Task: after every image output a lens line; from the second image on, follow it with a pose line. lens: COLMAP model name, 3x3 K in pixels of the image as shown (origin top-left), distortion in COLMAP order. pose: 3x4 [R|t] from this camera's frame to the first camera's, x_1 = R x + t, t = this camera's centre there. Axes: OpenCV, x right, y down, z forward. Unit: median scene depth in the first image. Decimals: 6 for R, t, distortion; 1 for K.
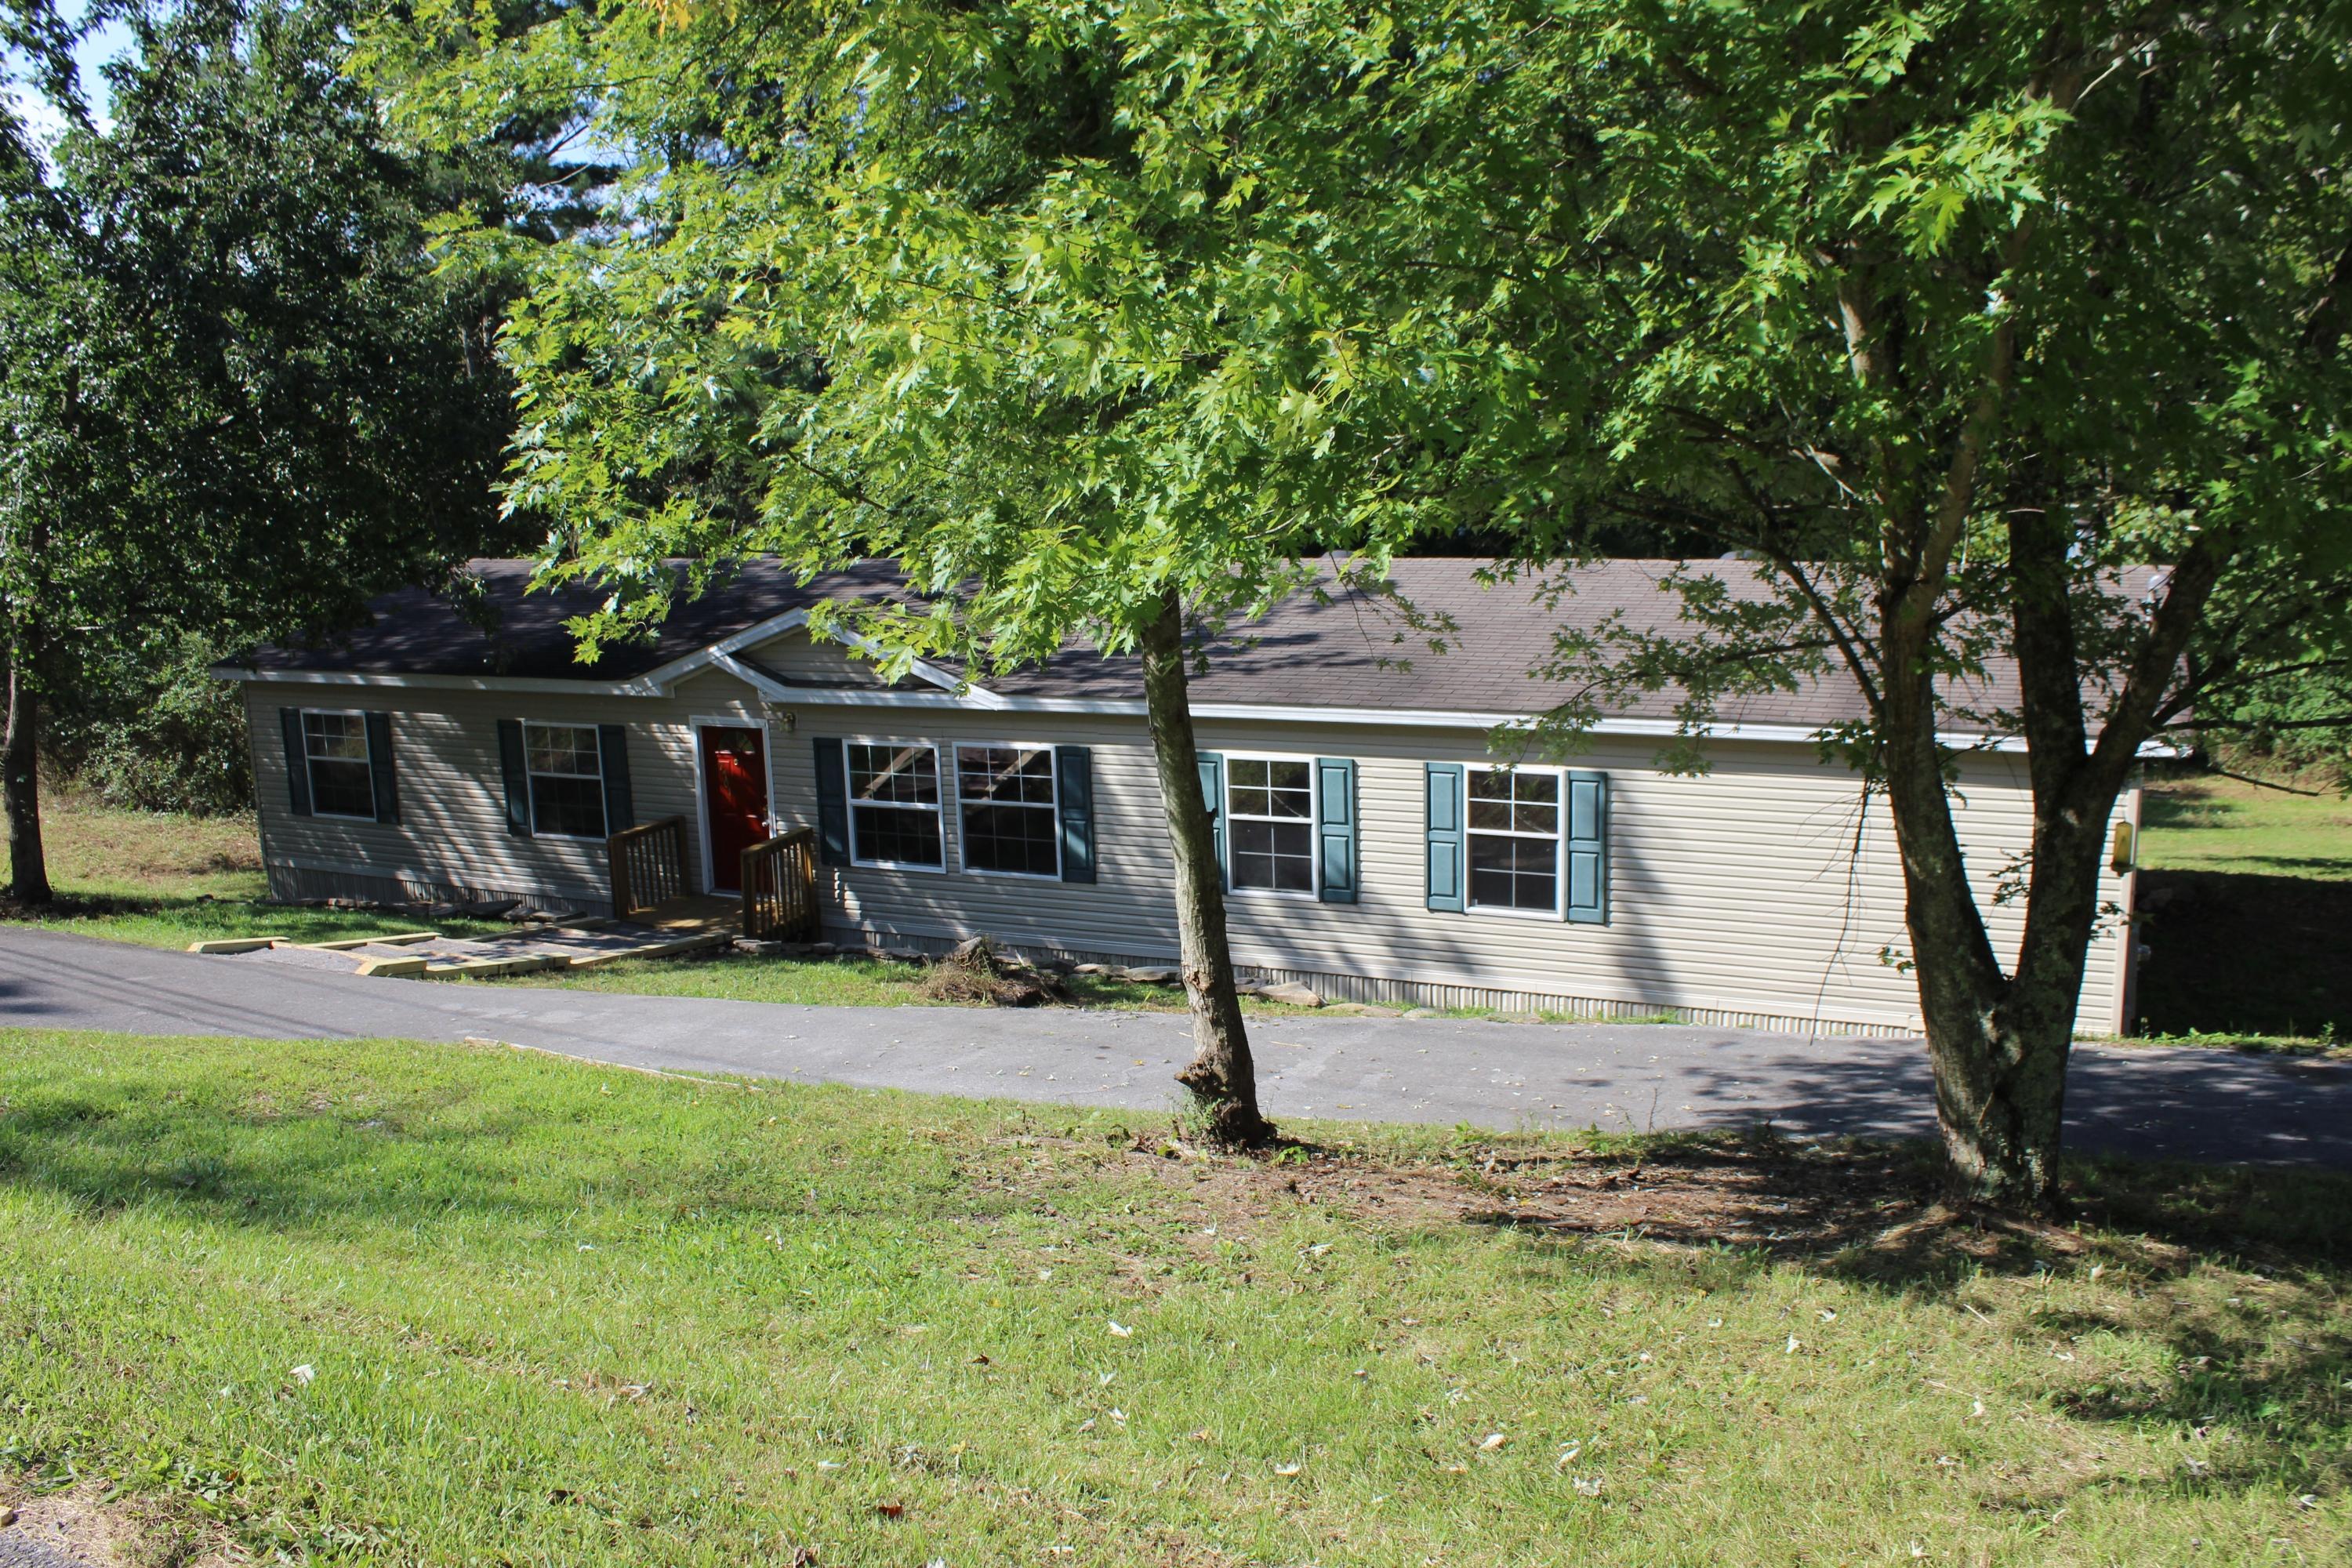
lens RADIAL K [[1948.7, 0, 1186.1], [0, 1948.7, 788.2], [0, 0, 1]] dist [-0.164776, 0.155931]
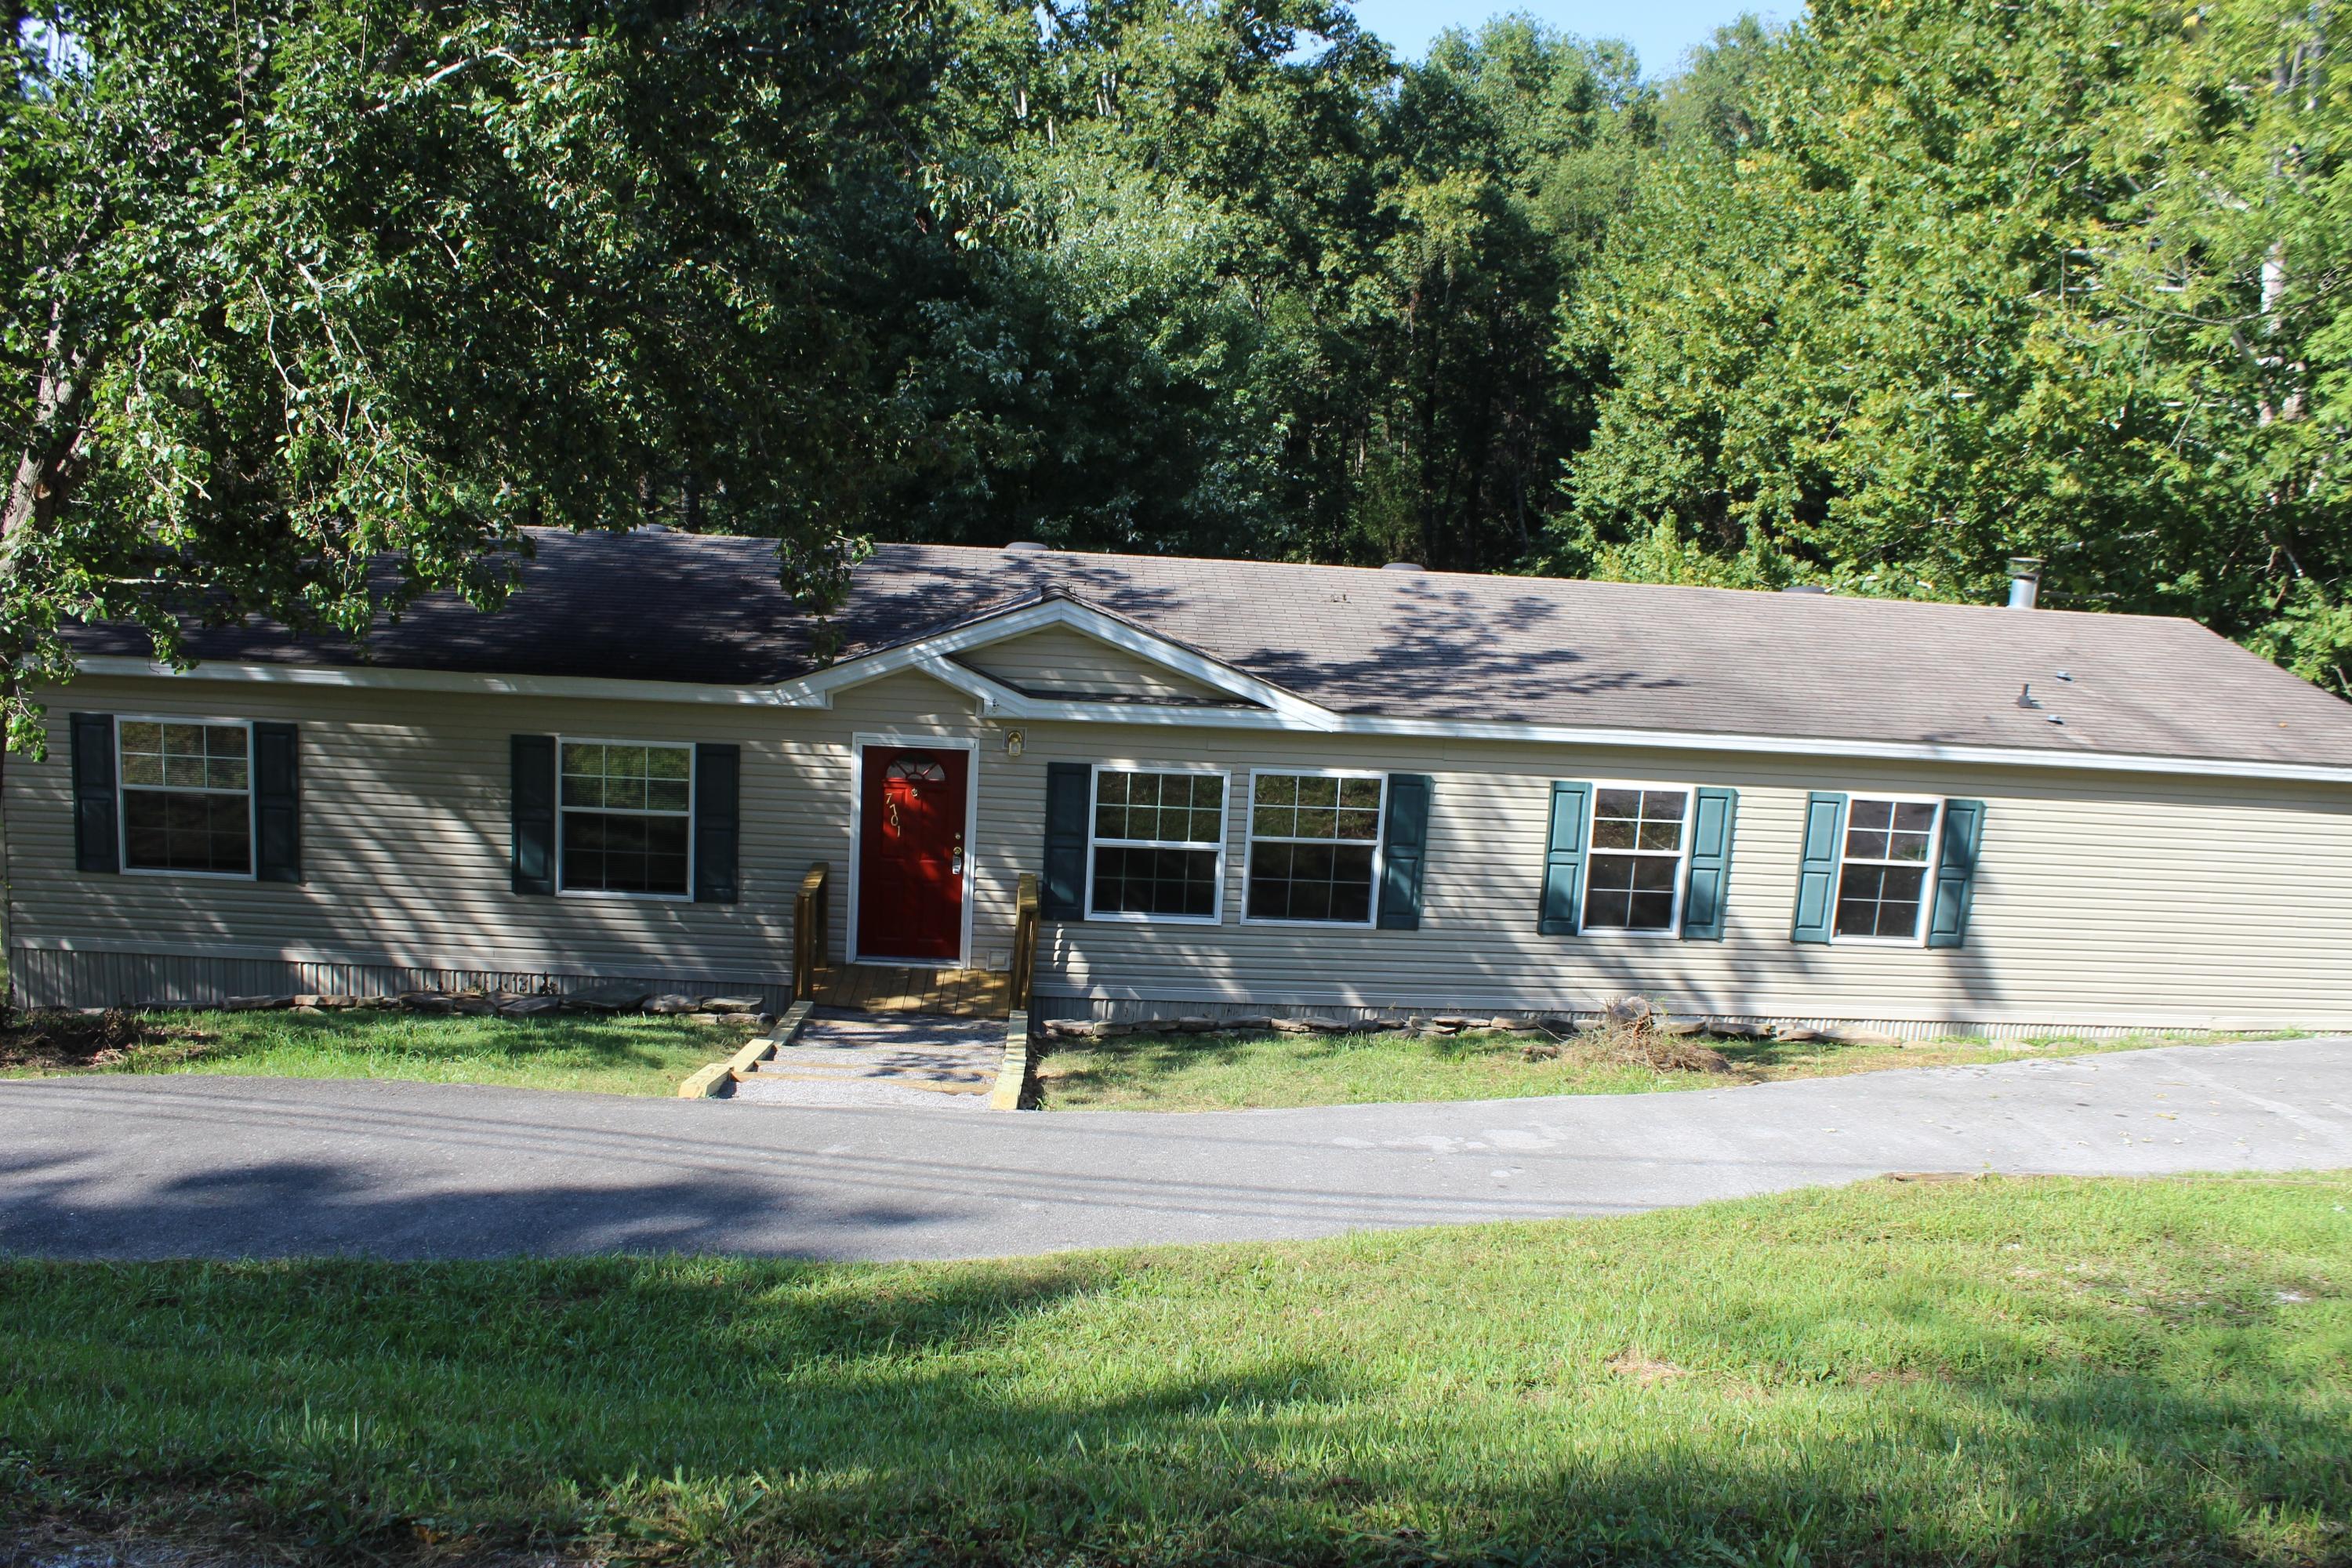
lens RADIAL K [[1948.7, 0, 1186.1], [0, 1948.7, 788.2], [0, 0, 1]] dist [-0.164776, 0.155931]
pose [[0.870963, -0.014287, 0.491141, -0.547832], [0.005704, 0.999804, 0.018969, -0.030936], [-0.491315, -0.013720, 0.870874, 0.280440]]
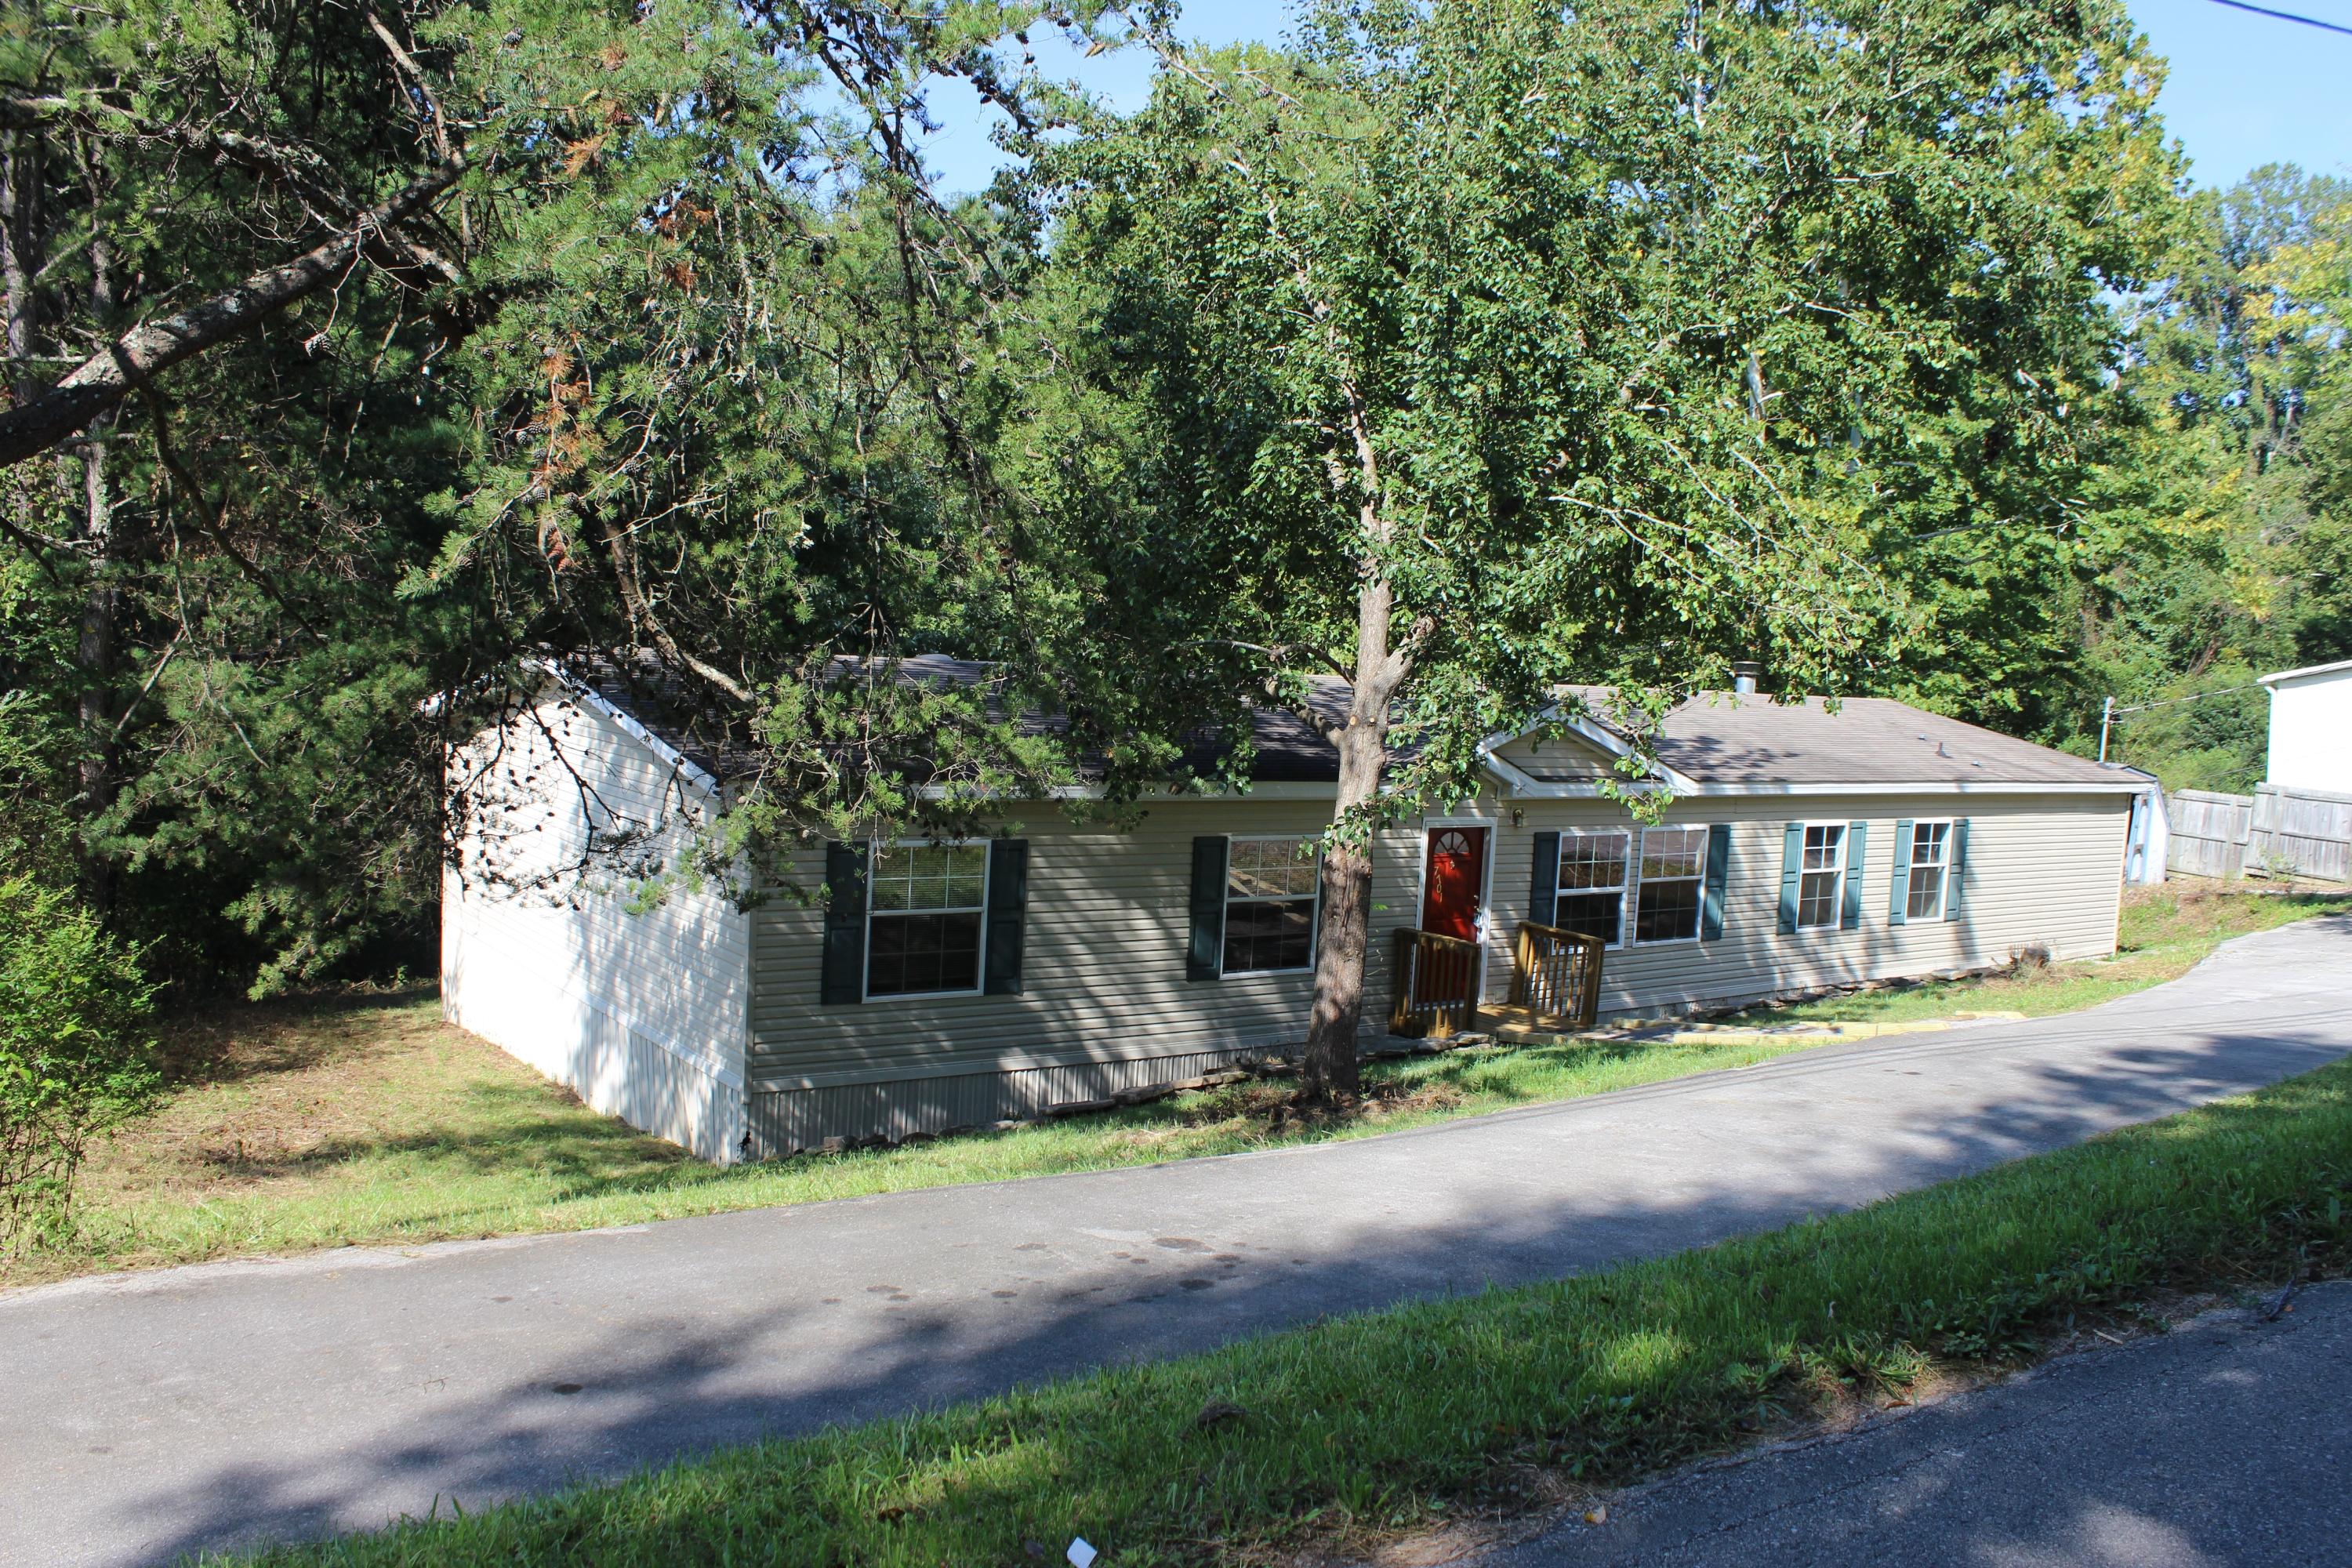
lens RADIAL K [[1948.7, 0, 1186.1], [0, 1948.7, 788.2], [0, 0, 1]] dist [-0.164776, 0.155931]
pose [[0.500801, -0.036645, 0.864786, -1.172288], [0.062567, 0.998022, 0.006058, -0.067486], [-0.863298, 0.051073, 0.502103, 0.665752]]
